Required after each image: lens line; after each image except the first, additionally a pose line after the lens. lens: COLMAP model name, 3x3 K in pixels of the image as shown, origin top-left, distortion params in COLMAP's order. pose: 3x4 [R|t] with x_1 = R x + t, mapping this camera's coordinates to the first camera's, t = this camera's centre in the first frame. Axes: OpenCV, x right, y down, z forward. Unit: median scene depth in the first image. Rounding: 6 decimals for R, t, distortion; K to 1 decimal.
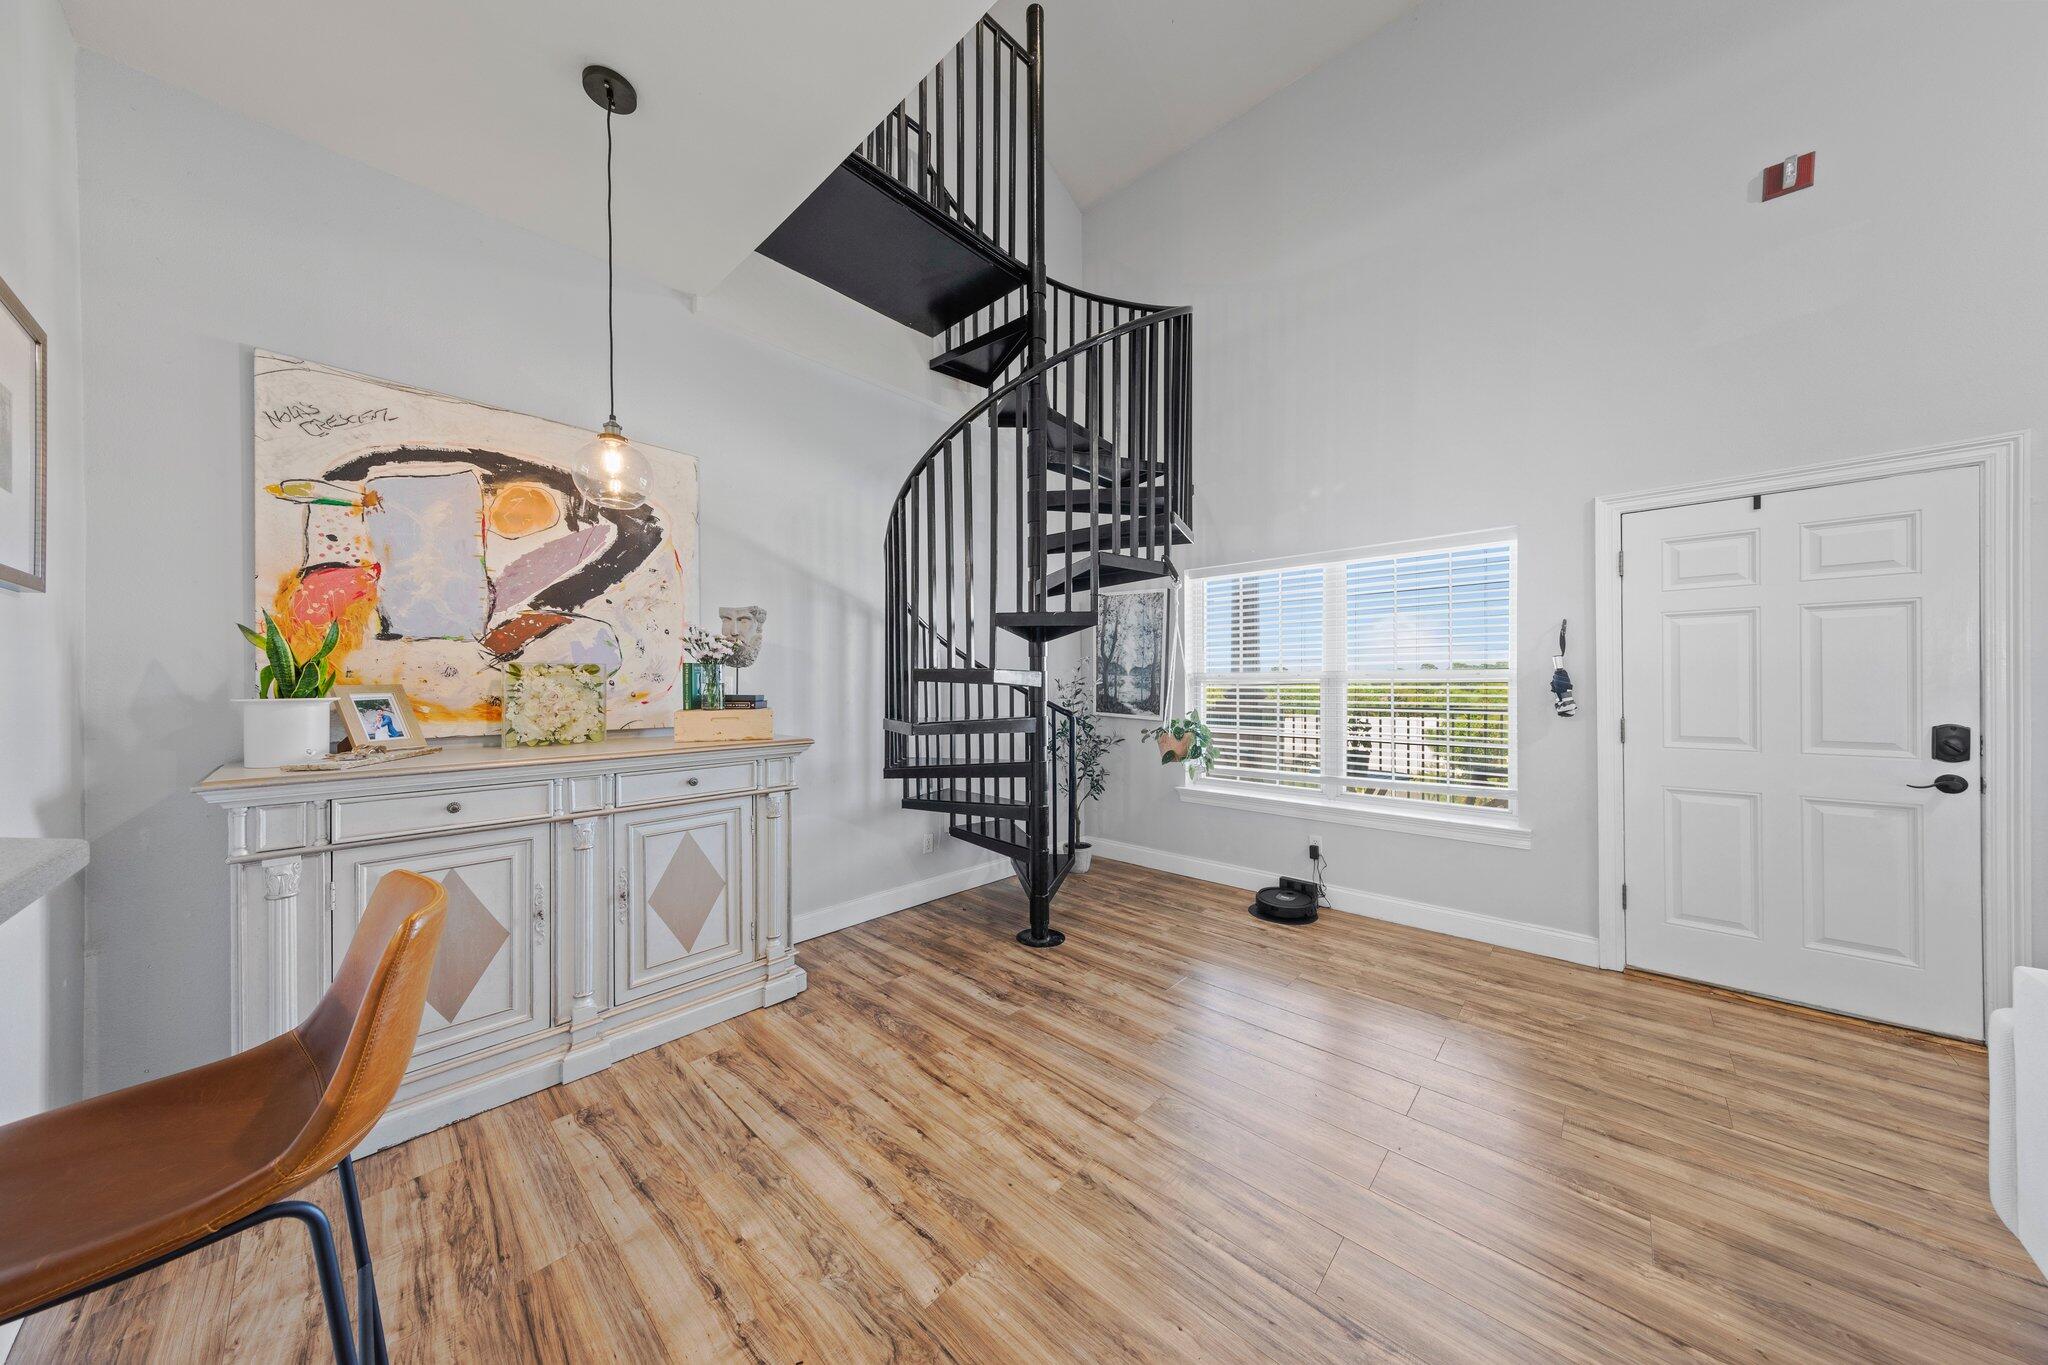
lens RADIAL K [[644.4, 0, 1024.1], [0, 644.4, 682.3], [0, 0, 1]] dist [0.005392, -0.000752]
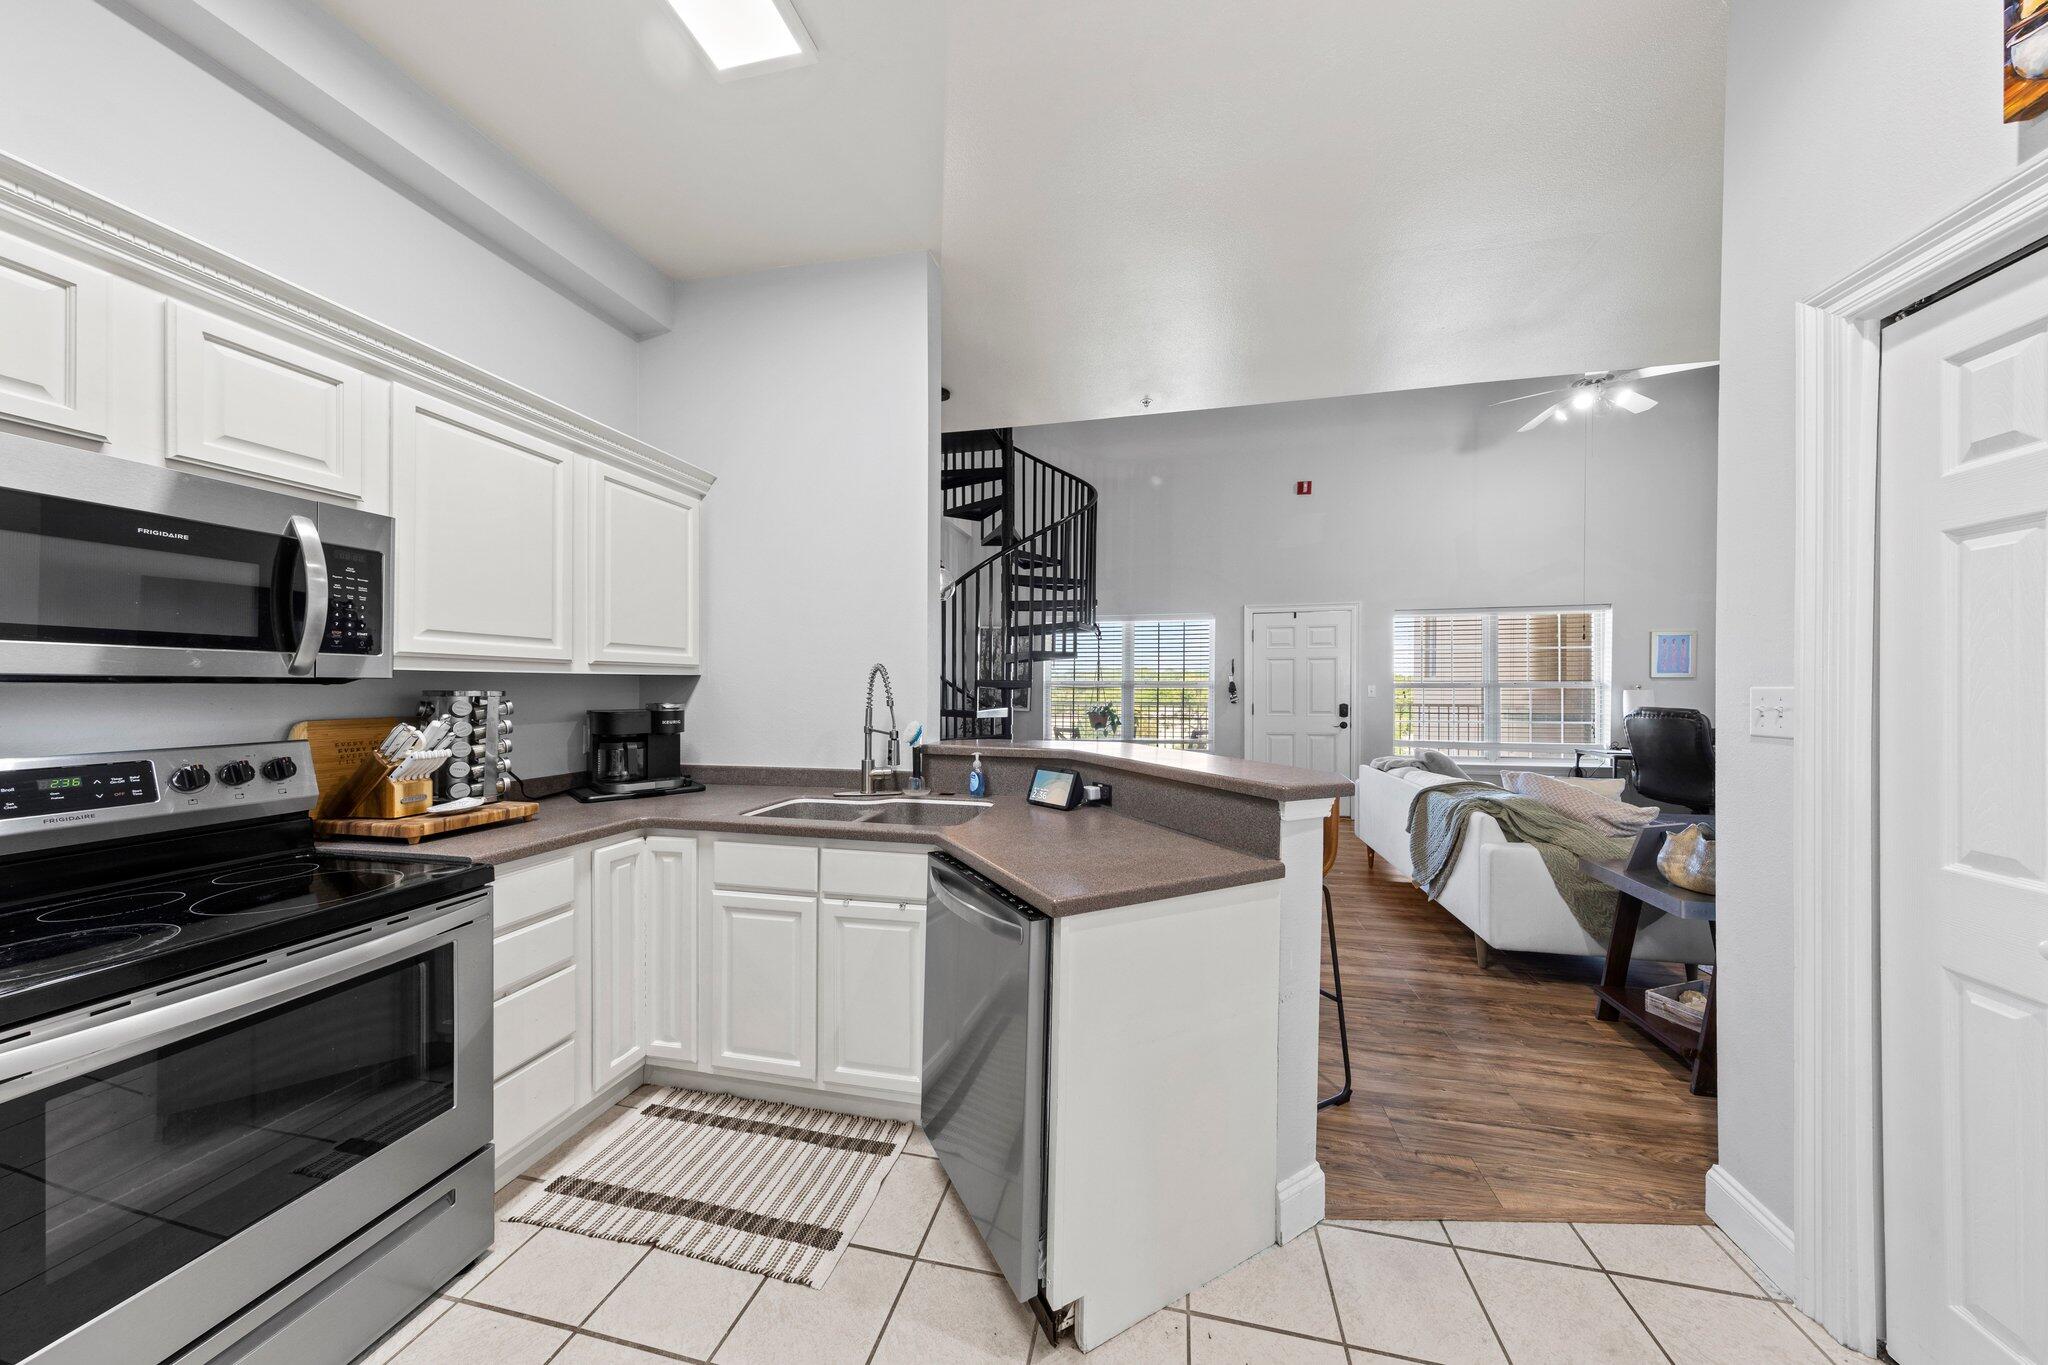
lens RADIAL K [[644.4, 0, 1030.6], [0, 644.4, 686.6], [0, 0, 1]] dist [0.005392, -0.000752]
pose [[0.864008, 0.002449, 0.503472, -1.087285], [-0.004737, 0.999983, 0.003267, -0.008979], [-0.503456, -0.005207, 0.864005, -0.688450]]
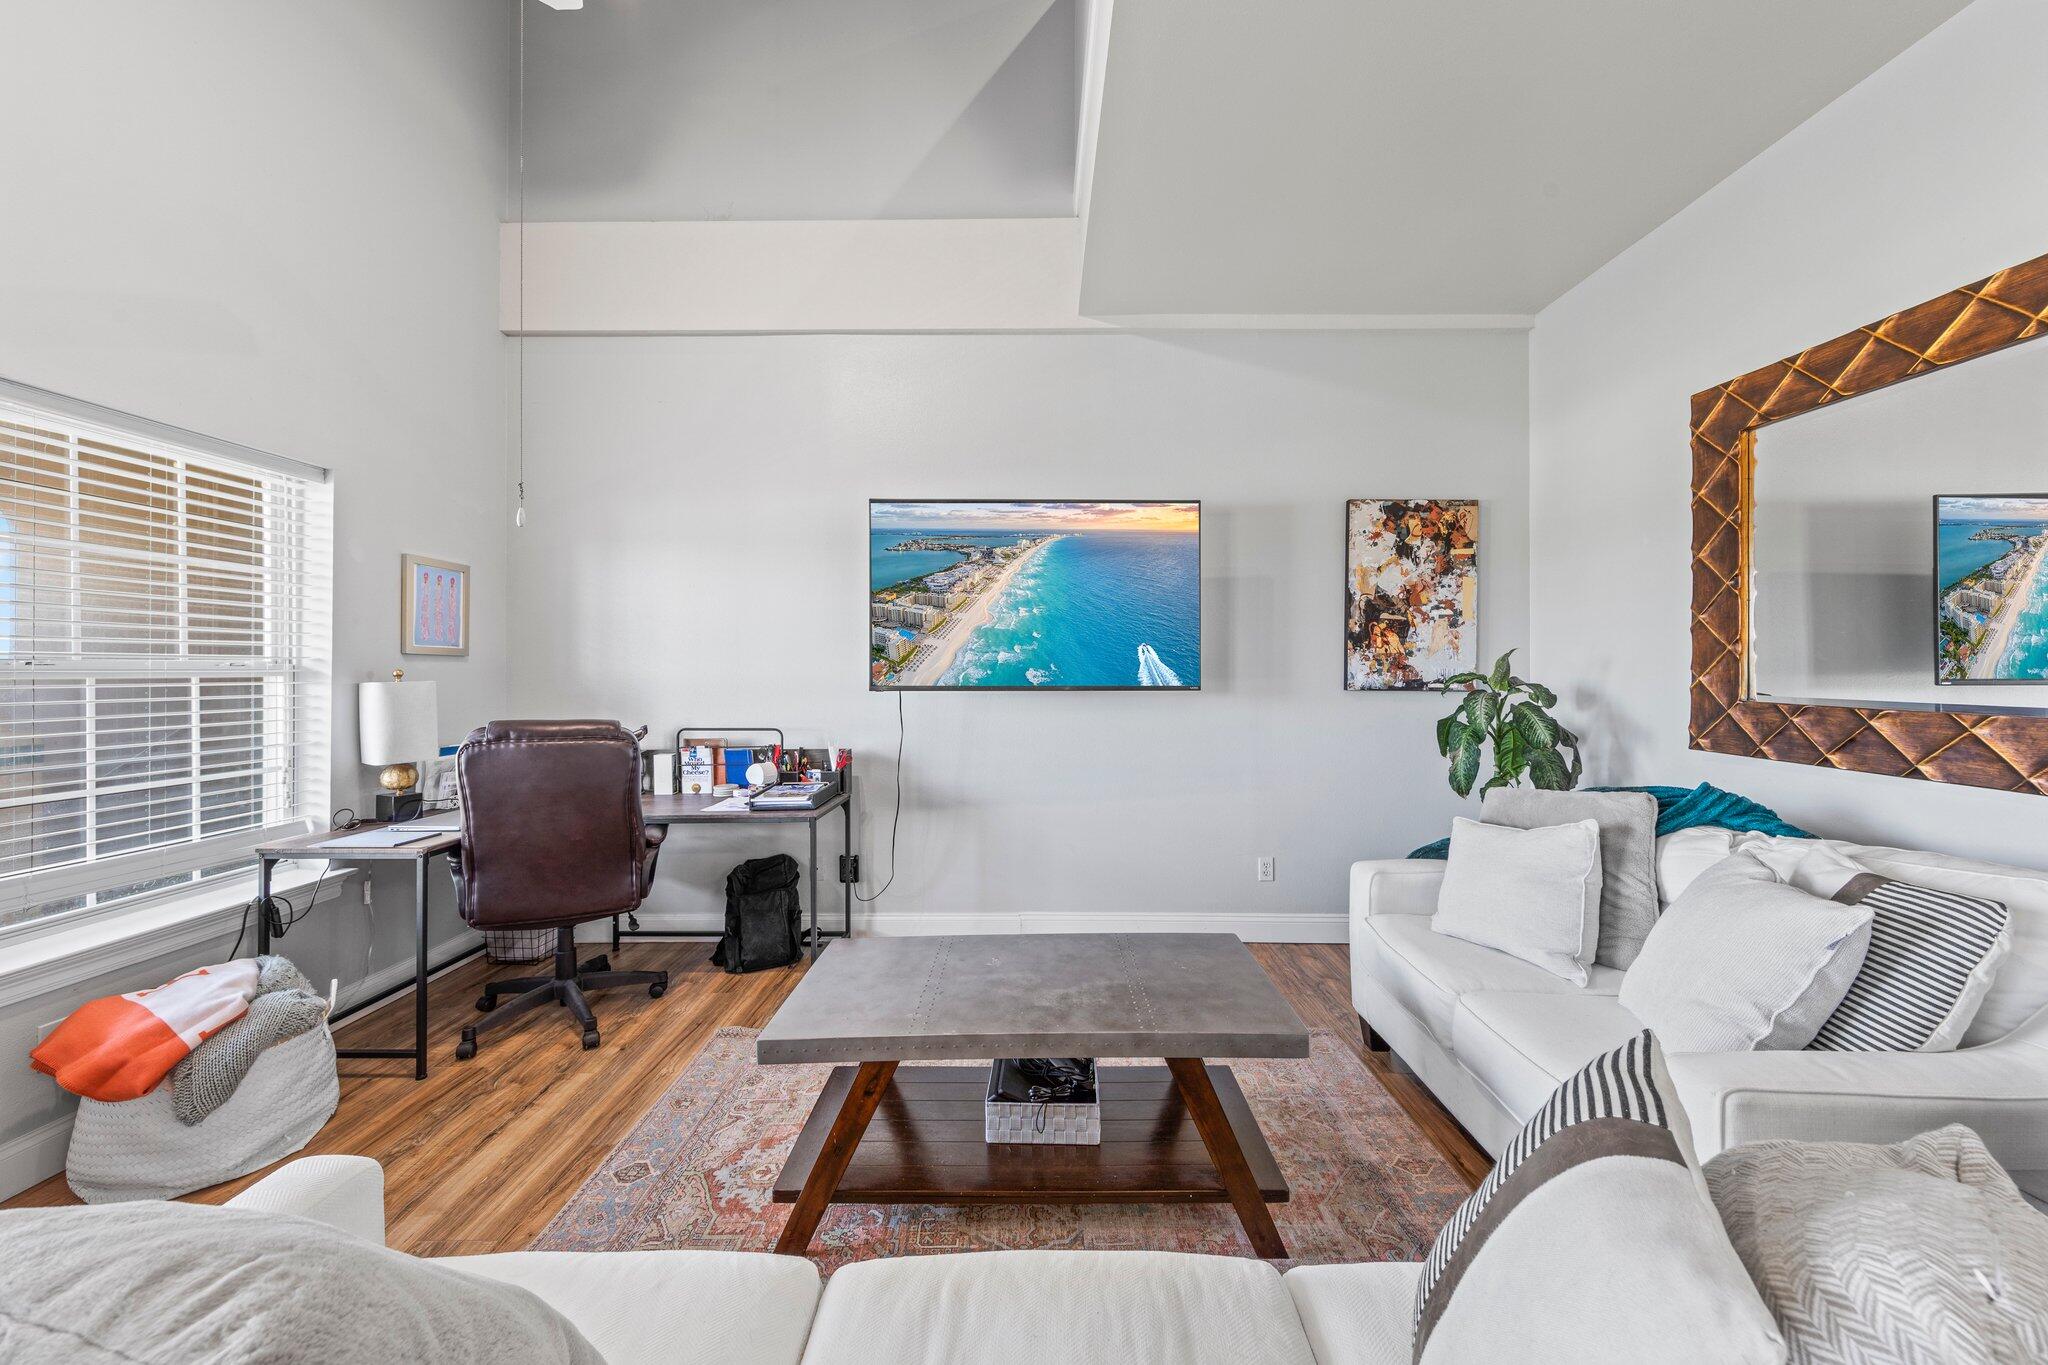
lens RADIAL K [[731.0, 0, 1027.3], [0, 731.0, 671.6], [0, 0, 1]] dist [0.001398, -0.000215]
pose [[-0.677725, 0.006838, 0.735284, 0.521875], [0.002778, 0.999973, -0.006739, -0.004157], [-0.735310, -0.002525, -0.677726, 0.309450]]
